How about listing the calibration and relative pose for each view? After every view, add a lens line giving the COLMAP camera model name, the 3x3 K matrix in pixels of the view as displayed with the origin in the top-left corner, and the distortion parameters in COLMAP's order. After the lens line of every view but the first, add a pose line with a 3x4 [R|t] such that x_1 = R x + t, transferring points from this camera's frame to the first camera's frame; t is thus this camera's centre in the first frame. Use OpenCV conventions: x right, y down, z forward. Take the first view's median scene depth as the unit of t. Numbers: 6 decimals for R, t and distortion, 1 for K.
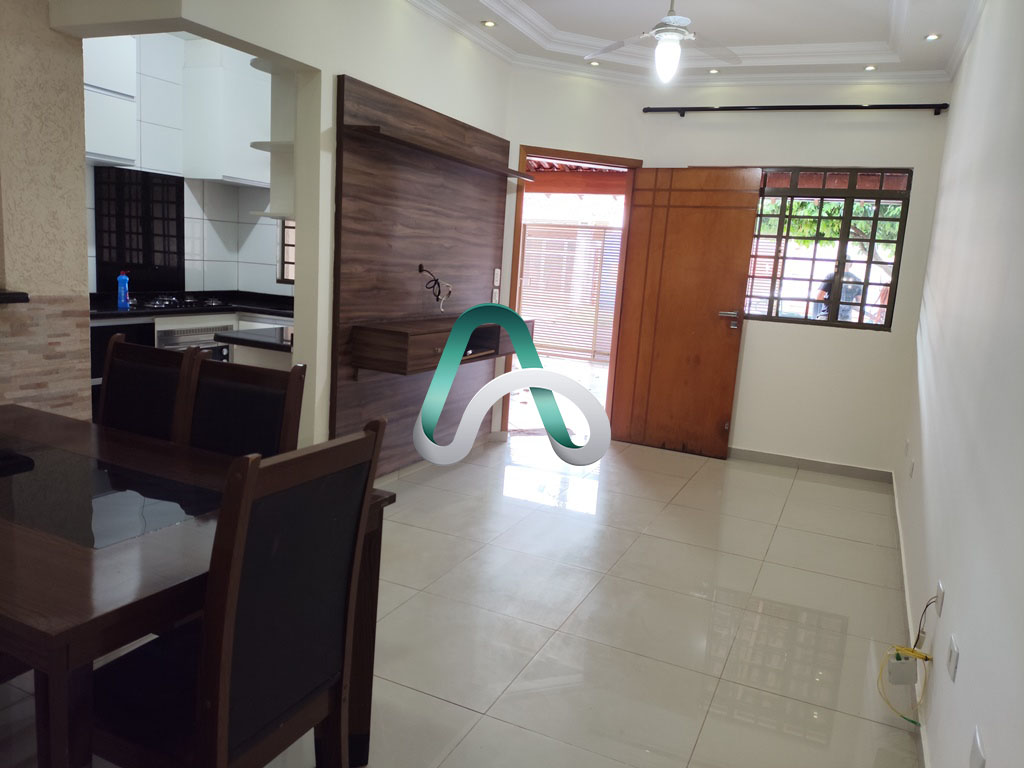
lens RADIAL K [[753.1, 0, 514.8], [0, 753.1, 385.1], [0, 0, 1]] dist [0.074529, -0.094391]
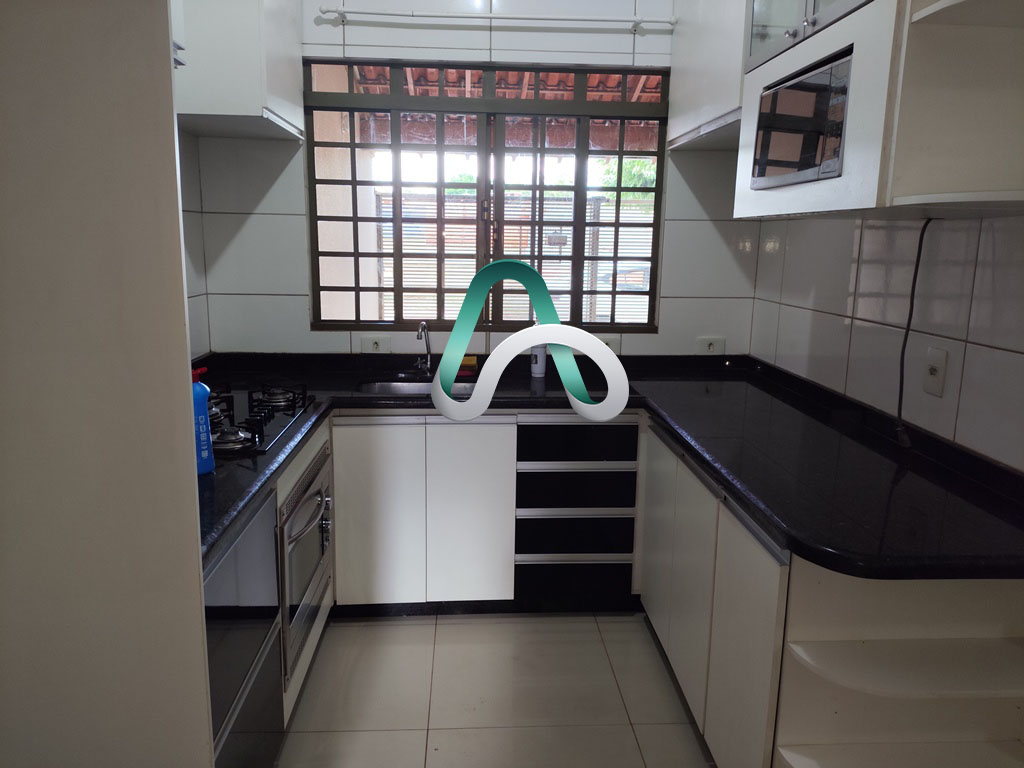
lens RADIAL K [[753.1, 0, 521.4], [0, 753.1, 379.9], [0, 0, 1]] dist [0.074529, -0.094391]
pose [[0.876316, -0.136119, 0.462106, -0.582294], [0.119177, 0.990689, 0.065820, -0.161285], [-0.466763, -0.002606, 0.884379, 0.668311]]
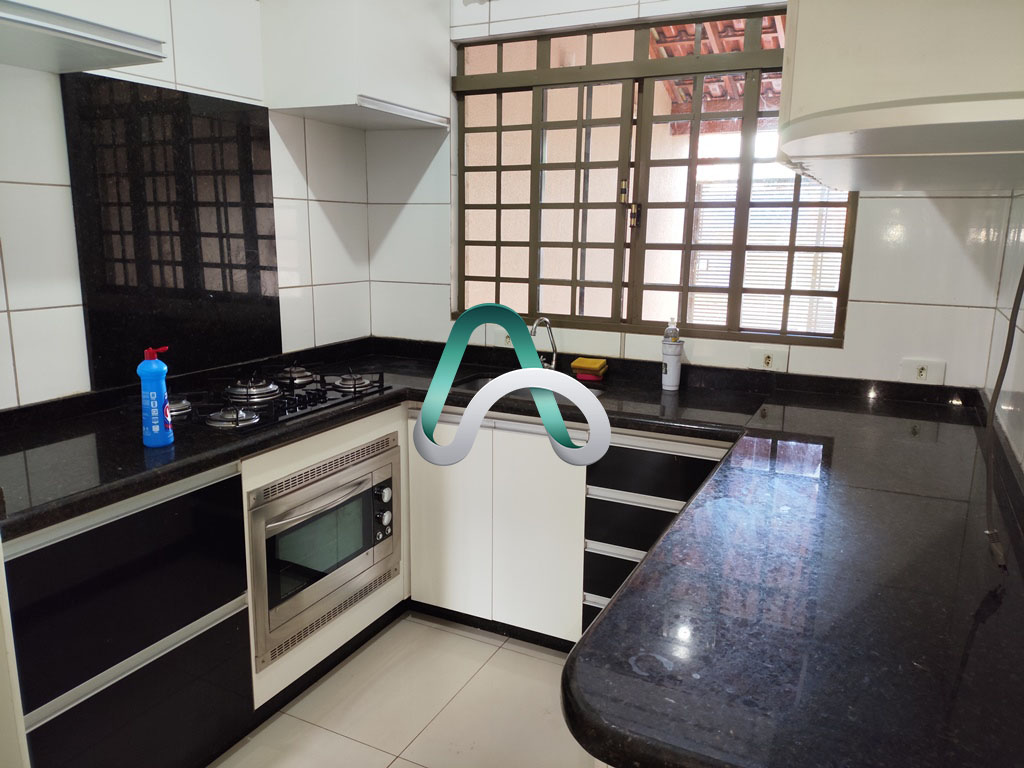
lens RADIAL K [[753.1, 0, 509.6], [0, 753.1, 381.3], [0, 0, 1]] dist [0.074529, -0.094391]
pose [[0.998126, -0.045606, -0.040799, -0.350798], [0.046862, 0.998439, 0.030387, -0.146663], [0.039349, -0.032242, 0.998705, 0.687245]]
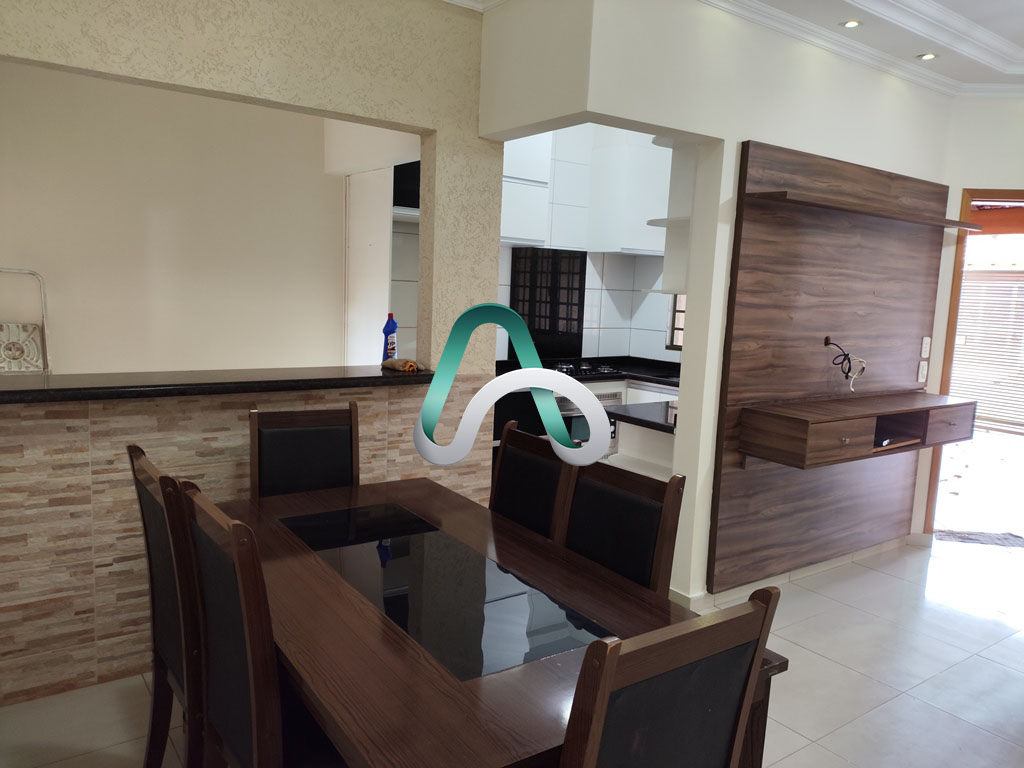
lens RADIAL K [[753.1, 0, 501.9], [0, 753.1, 384.2], [0, 0, 1]] dist [0.074529, -0.094391]
pose [[0.868332, 0.032588, -0.494912, -0.013336], [-0.064464, 0.996790, -0.047469, -0.038656], [0.491777, 0.073123, 0.867646, 0.055402]]
